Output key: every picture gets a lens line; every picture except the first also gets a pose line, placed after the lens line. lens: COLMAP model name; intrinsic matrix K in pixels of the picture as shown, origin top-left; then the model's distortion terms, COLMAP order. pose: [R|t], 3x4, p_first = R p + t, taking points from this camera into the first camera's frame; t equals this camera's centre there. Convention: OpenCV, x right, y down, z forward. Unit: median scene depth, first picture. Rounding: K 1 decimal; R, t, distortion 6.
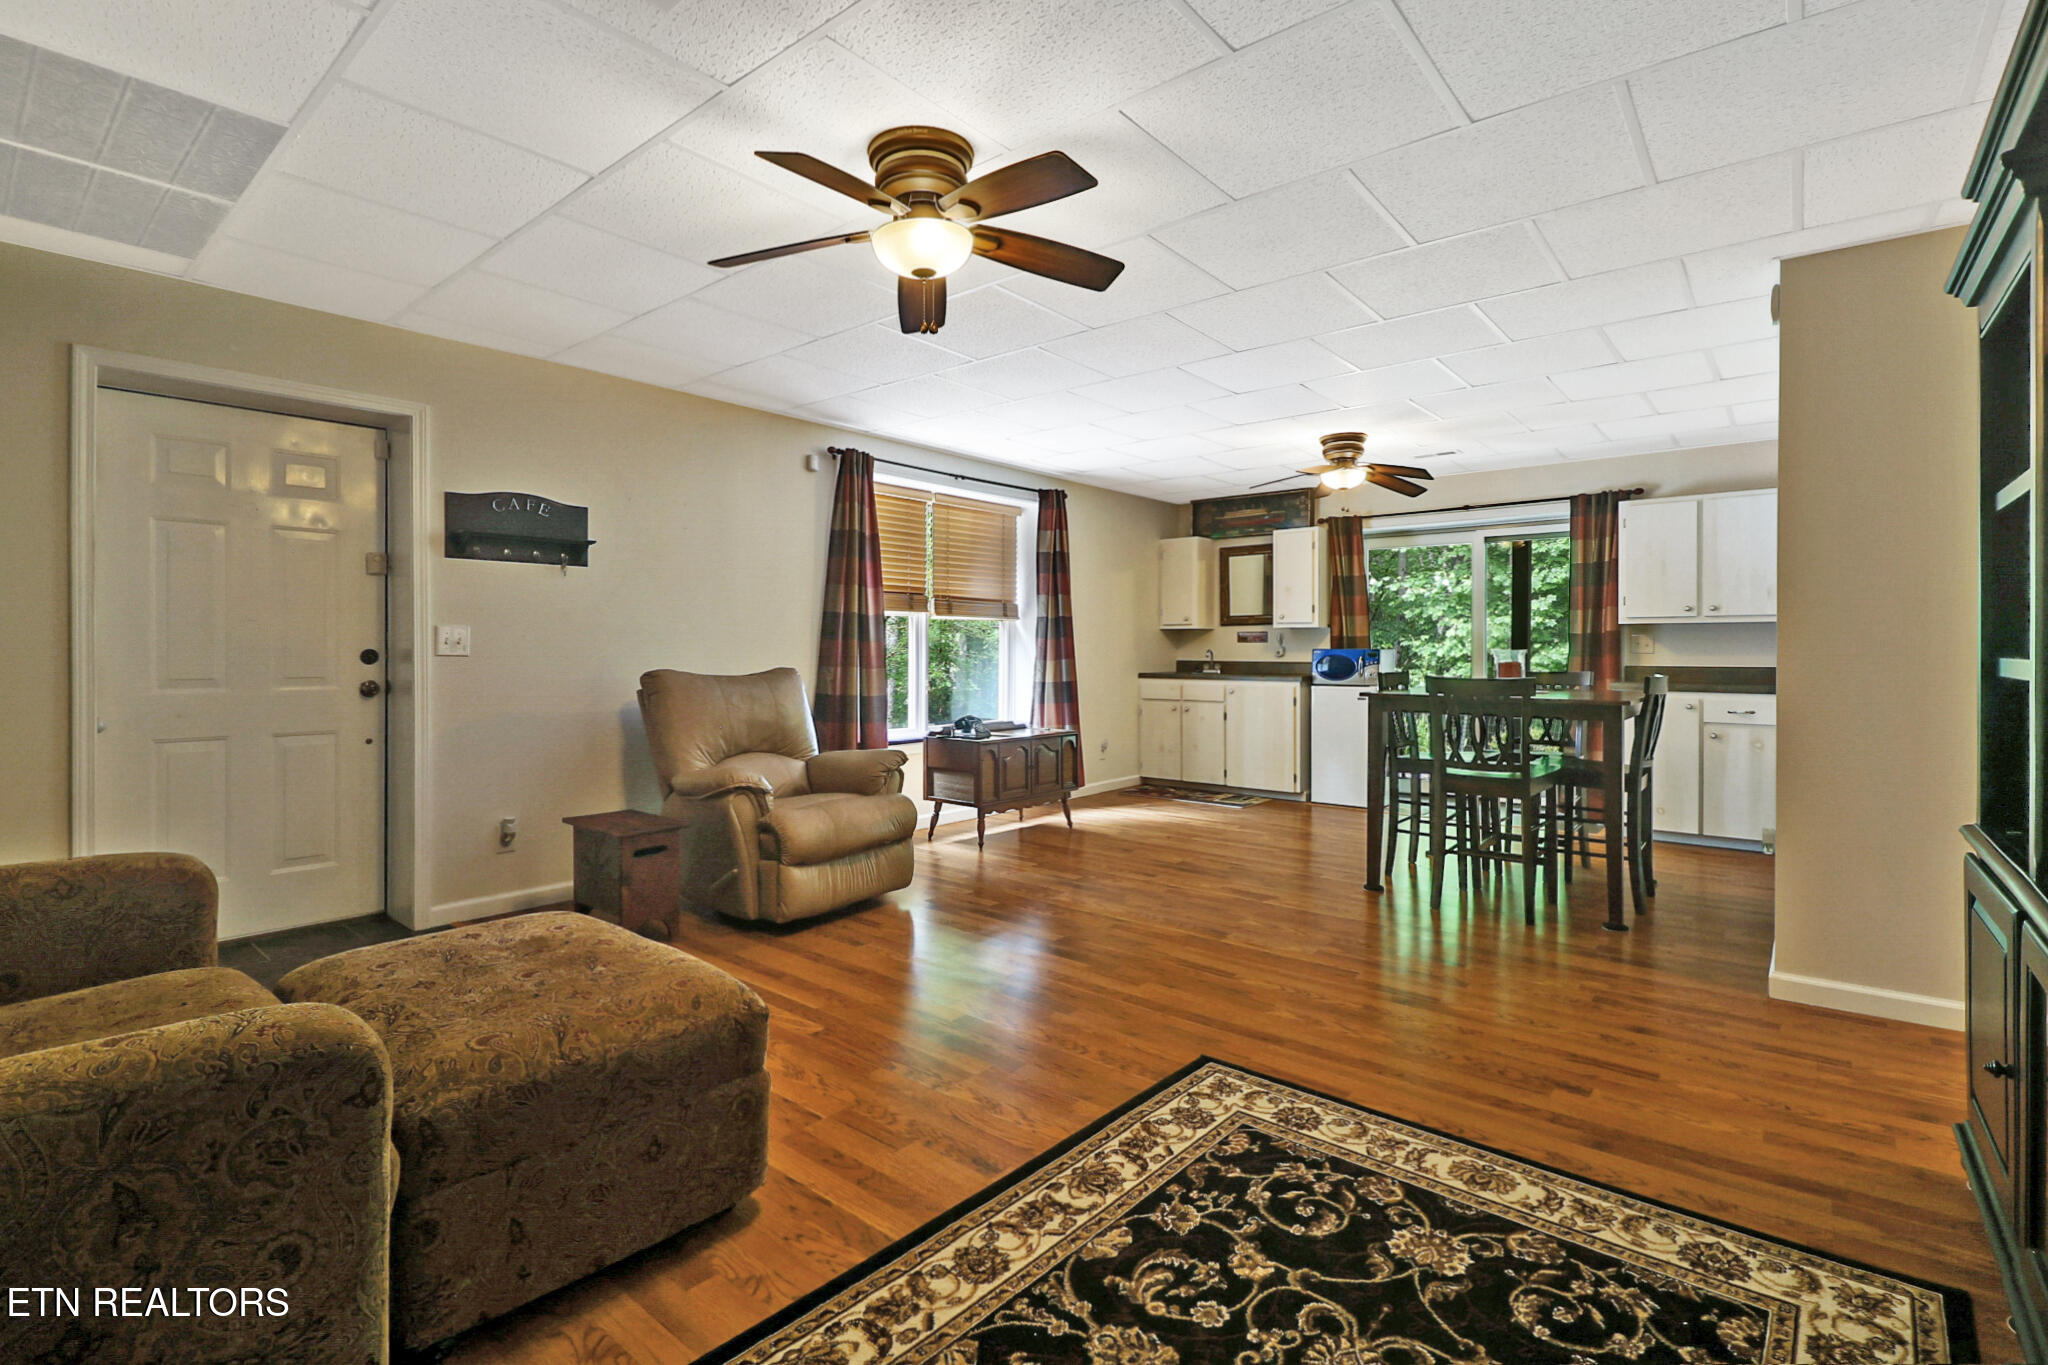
lens RADIAL K [[936.4, 0, 1010.8], [0, 936.4, 661.6], [0, 0, 1]] dist [-0.006832, -0.001536]
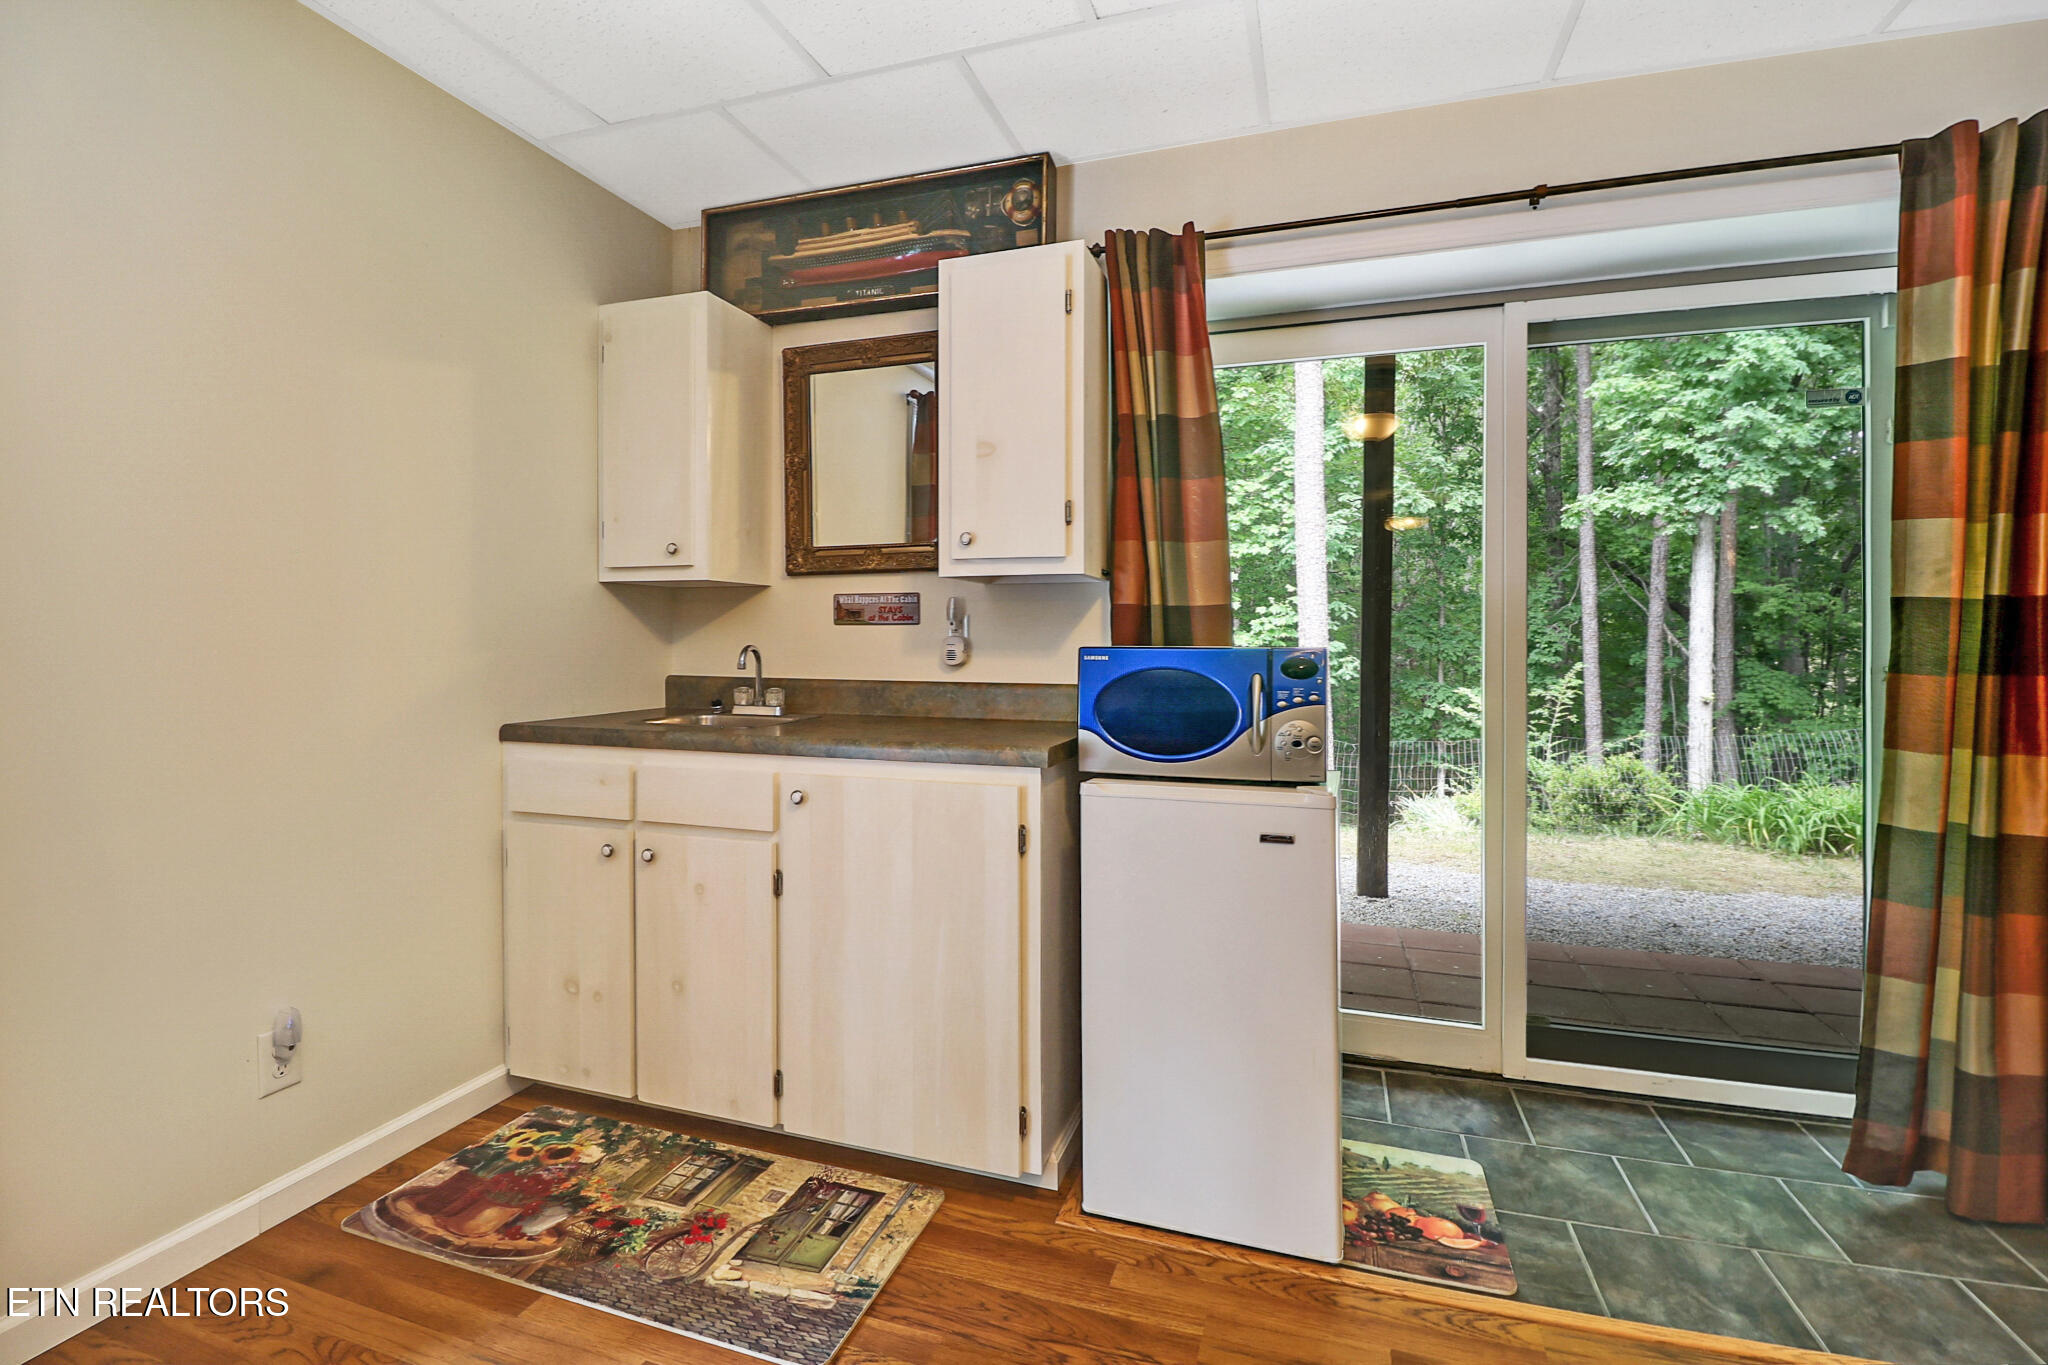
lens RADIAL K [[936.4, 0, 1012.6], [0, 936.4, 664.1], [0, 0, 1]] dist [-0.006832, -0.001536]
pose [[0.928868, -0.006638, 0.370351, 0.201832], [0.001262, 0.999890, 0.014754, -0.012718], [-0.370409, -0.013237, 0.928775, 0.754855]]
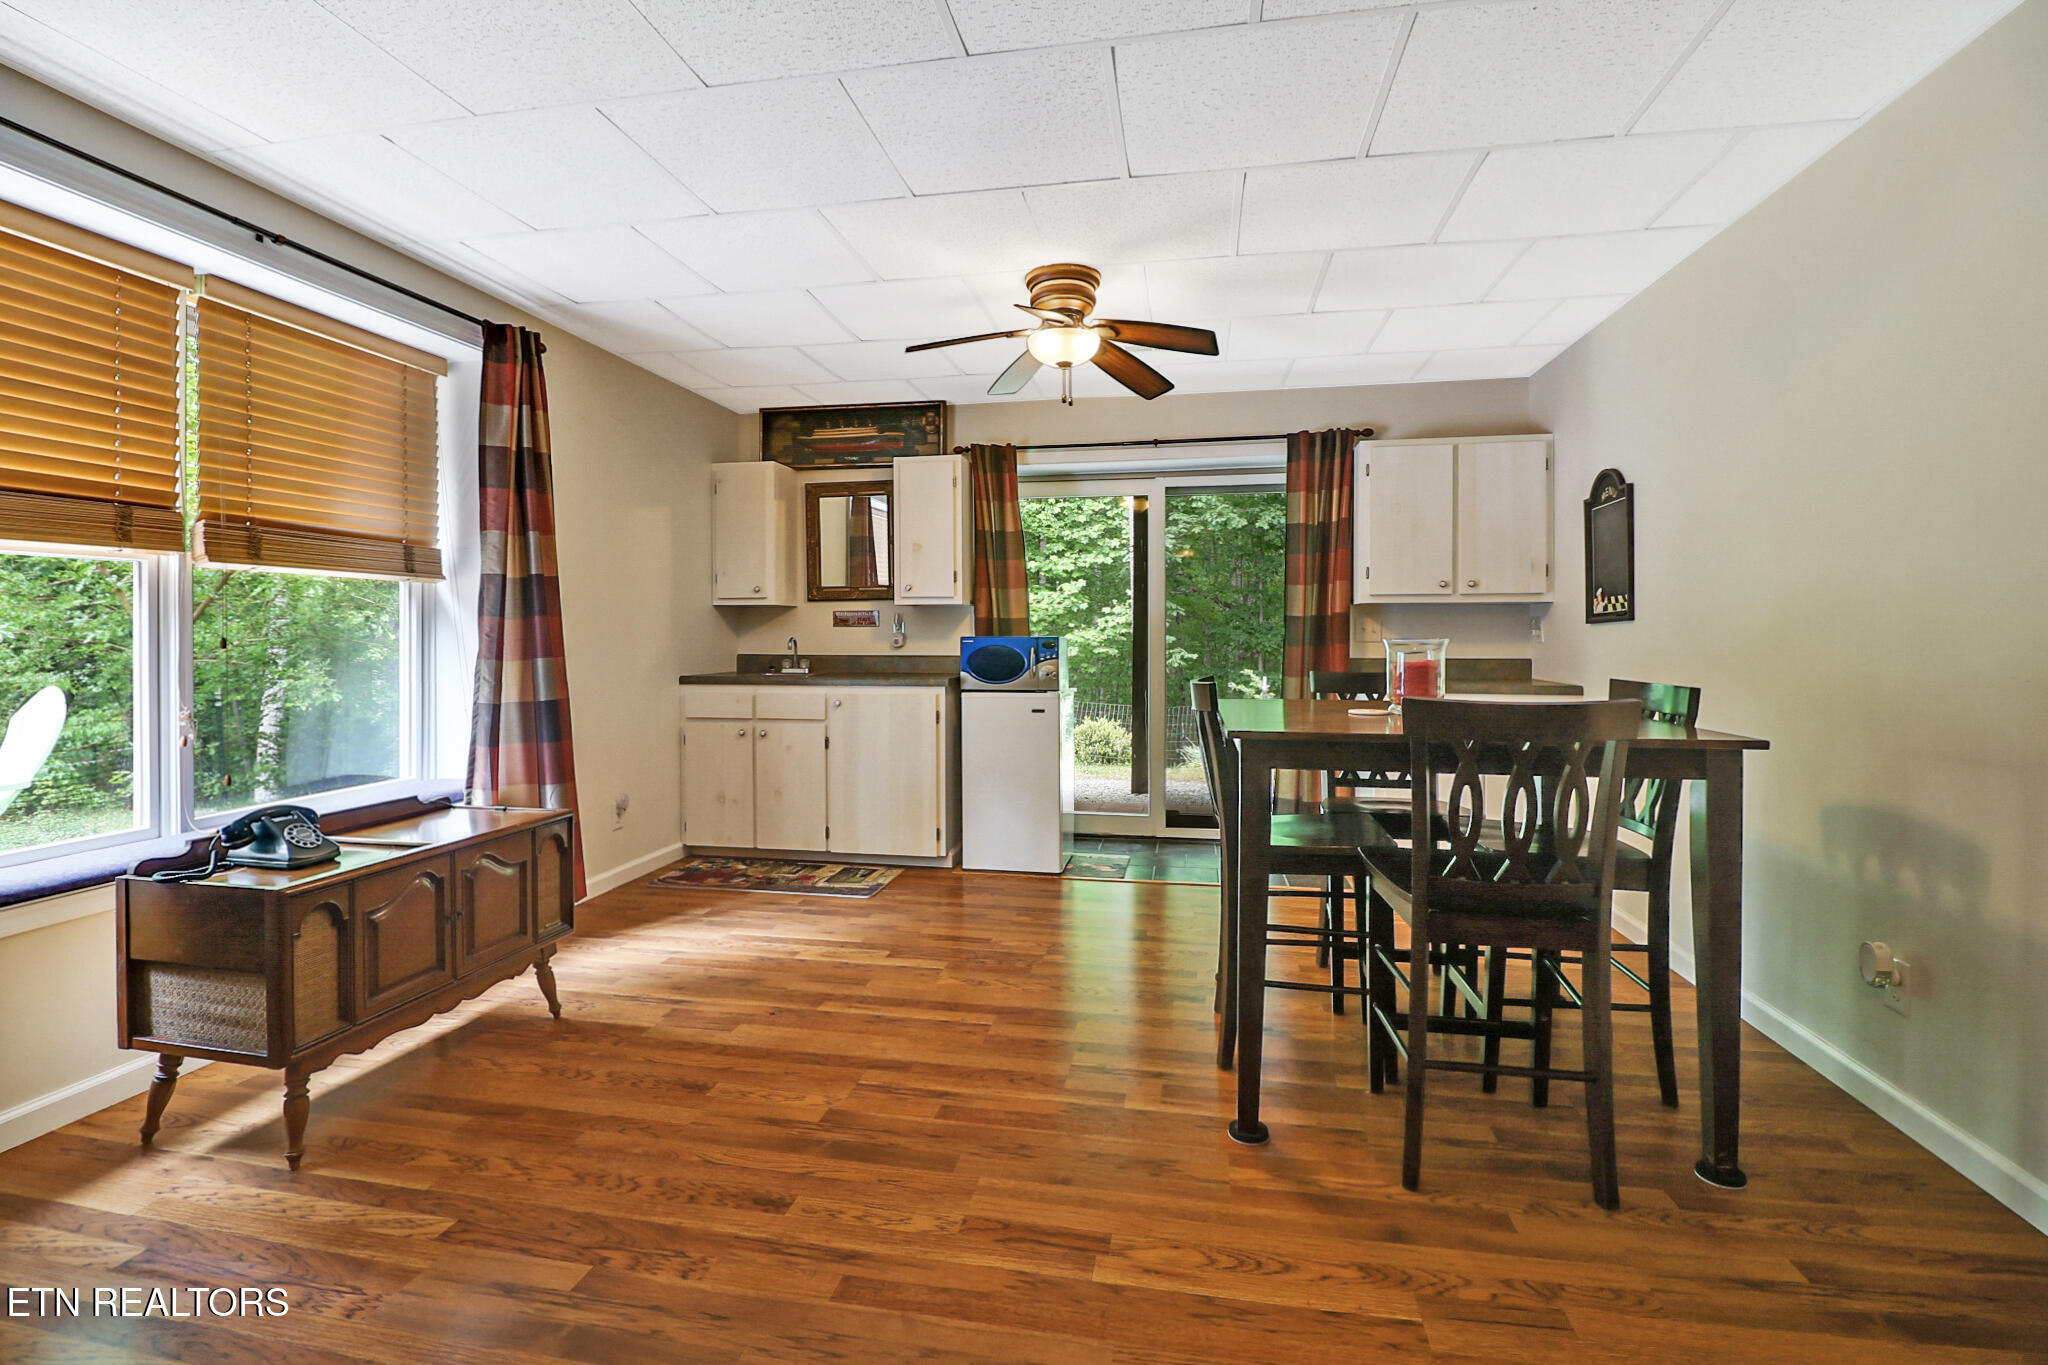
lens RADIAL K [[936.4, 0, 1005.4], [0, 936.4, 649.9], [0, 0, 1]] dist [-0.006832, -0.001536]
pose [[0.873968, -0.008379, 0.485911, 0.029120], [0.007371, 0.999965, 0.003986, -0.006688], [-0.485927, 0.000098, 0.873999, 0.411749]]
